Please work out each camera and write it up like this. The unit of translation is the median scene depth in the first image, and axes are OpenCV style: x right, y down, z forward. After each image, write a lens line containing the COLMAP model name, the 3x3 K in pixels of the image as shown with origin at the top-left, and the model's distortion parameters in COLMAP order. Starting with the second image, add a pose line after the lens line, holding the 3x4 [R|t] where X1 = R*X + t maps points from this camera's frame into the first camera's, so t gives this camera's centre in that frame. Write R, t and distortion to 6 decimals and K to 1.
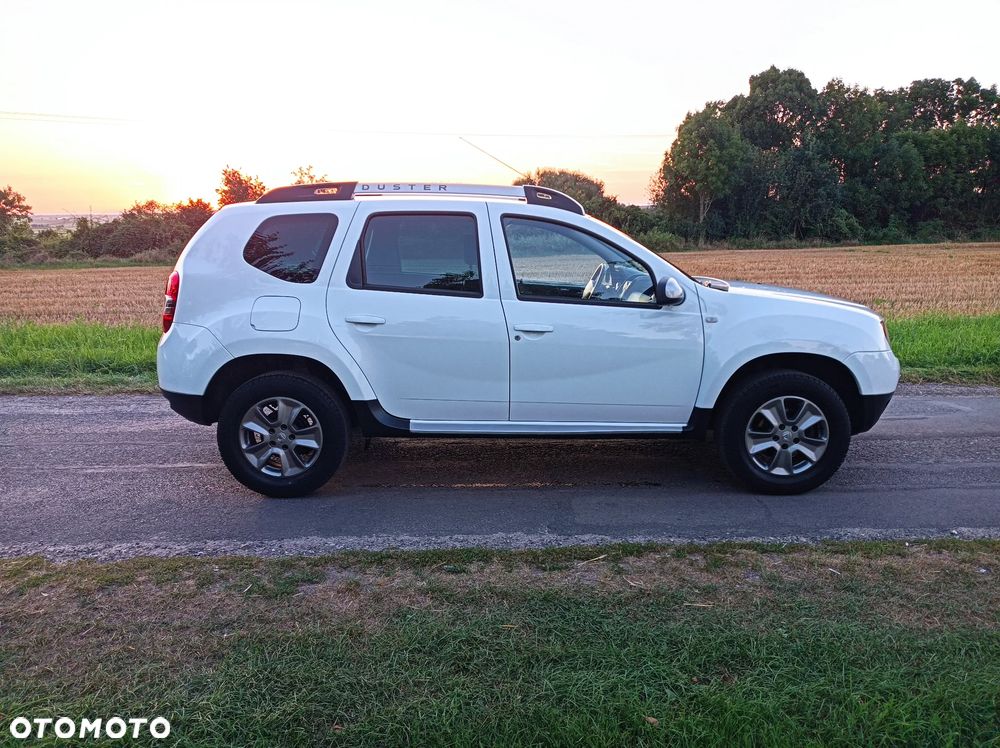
lens RADIAL K [[732.1, 0, 485.6], [0, 732.1, 386.1], [0, 0, 1]] dist [0.038205, -0.026886]
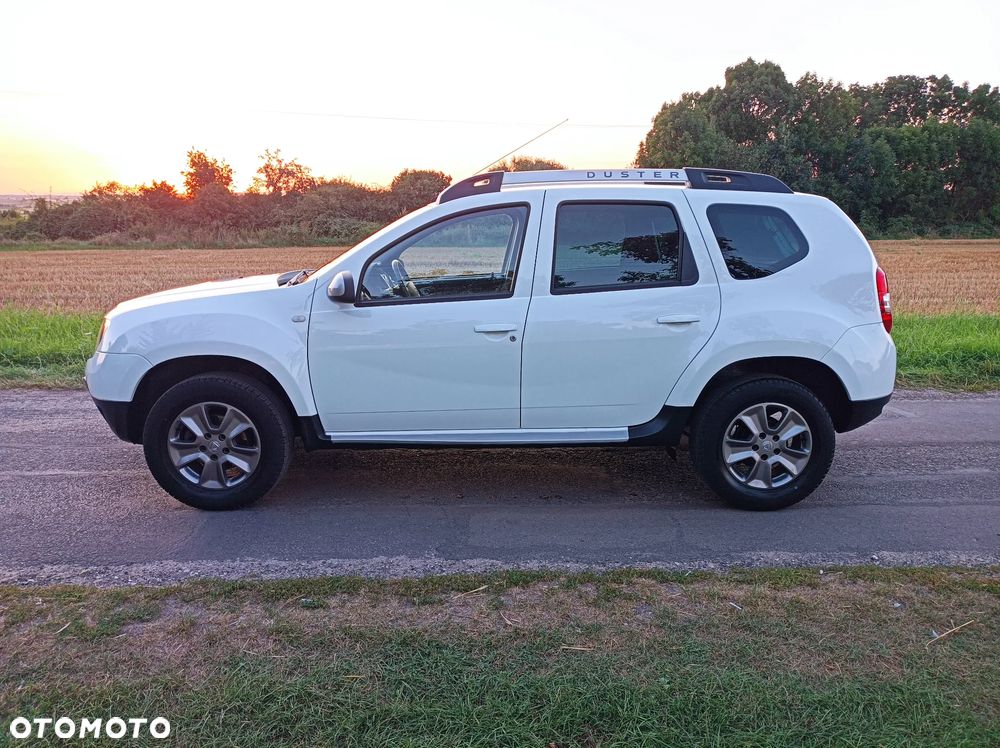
lens RADIAL K [[732.1, 0, 482.8], [0, 732.1, 390.5], [0, 0, 1]] dist [0.038205, -0.026886]
pose [[0.999515, 0.010948, 0.029162, 0.096149], [-0.011544, 0.999726, 0.020352, -0.019665], [-0.028931, -0.020679, 0.999367, 0.081171]]
